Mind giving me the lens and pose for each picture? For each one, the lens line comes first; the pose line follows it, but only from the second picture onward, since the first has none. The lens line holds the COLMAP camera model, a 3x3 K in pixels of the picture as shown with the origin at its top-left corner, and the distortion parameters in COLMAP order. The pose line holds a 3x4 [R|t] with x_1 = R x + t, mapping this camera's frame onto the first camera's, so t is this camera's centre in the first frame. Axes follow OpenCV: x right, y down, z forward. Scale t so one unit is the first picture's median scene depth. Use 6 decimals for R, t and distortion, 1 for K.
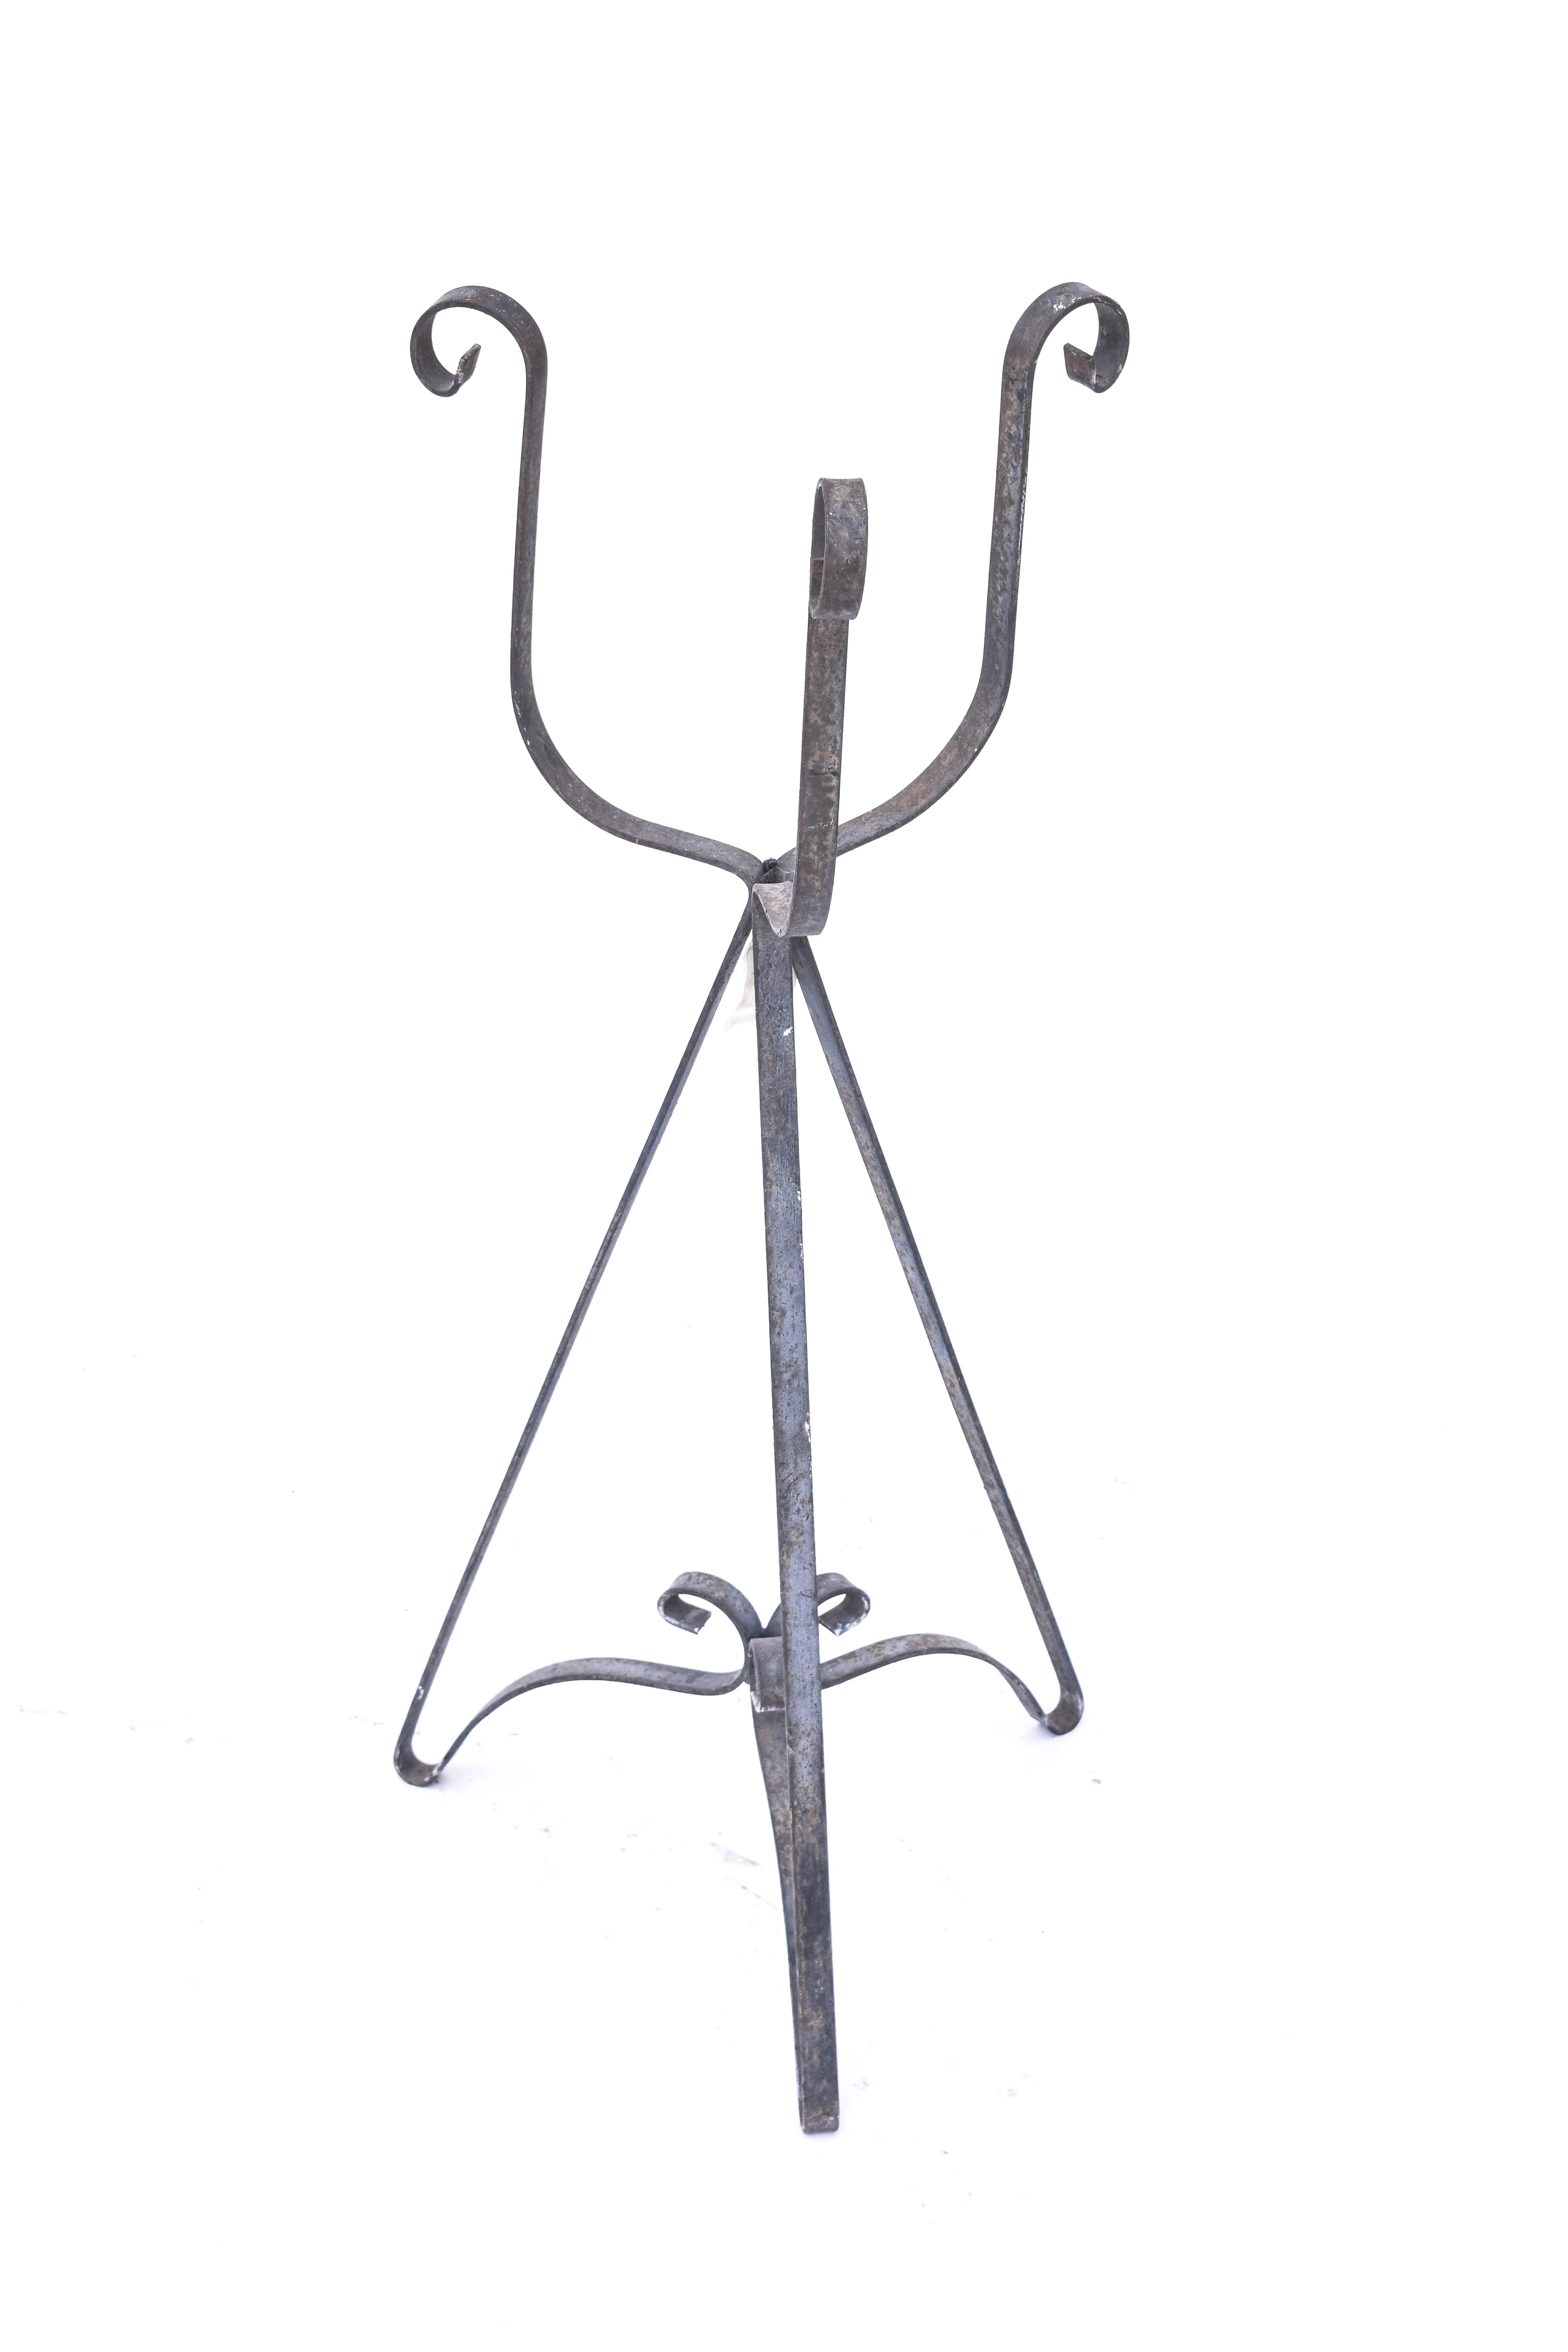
lens RADIAL K [[5356.9, 0, 784.2], [0, 5356.9, 1177.9], [0, 0, 1]] dist [-0.070553, 0.000000]
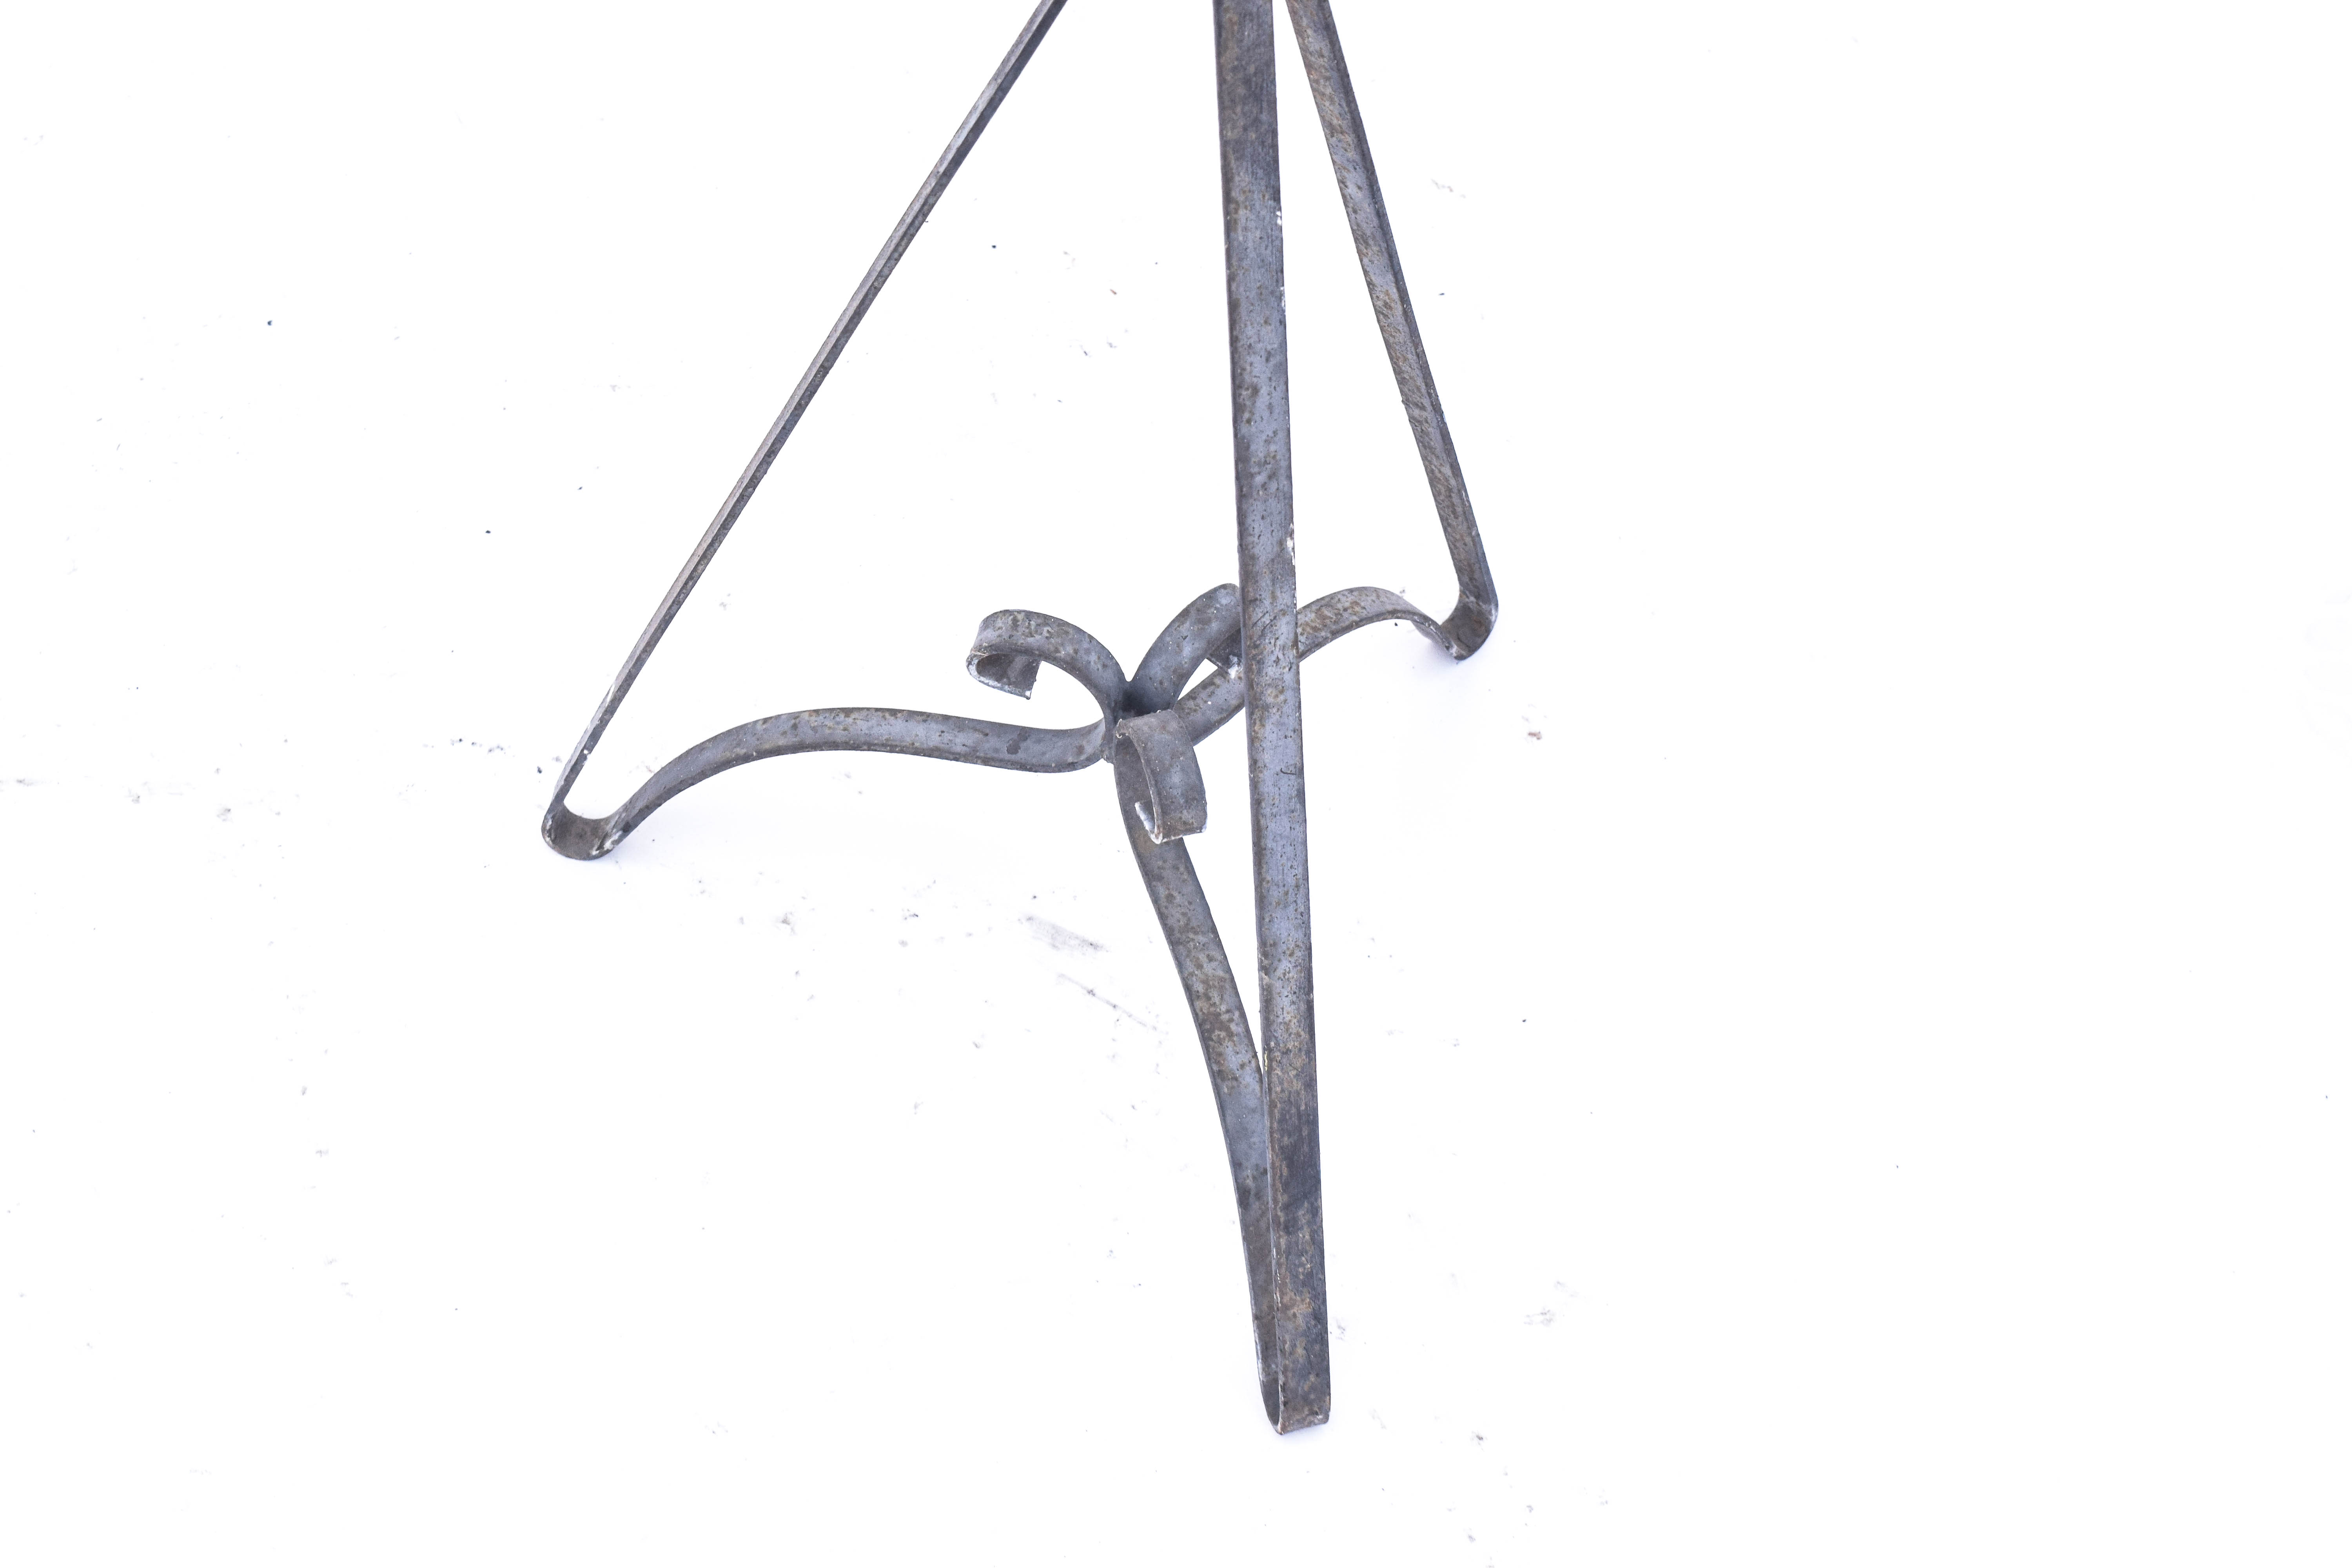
lens RADIAL K [[5356.9, 0, 1195.4], [0, 5356.9, 774.7], [0, 0, 1]] dist [-0.070553, 0.000000]
pose [[0.979730, -0.114310, 0.164506, -0.113894], [0.044472, 0.924828, 0.377776, -0.168442], [-0.195324, -0.362803, 0.911166, 0.401307]]
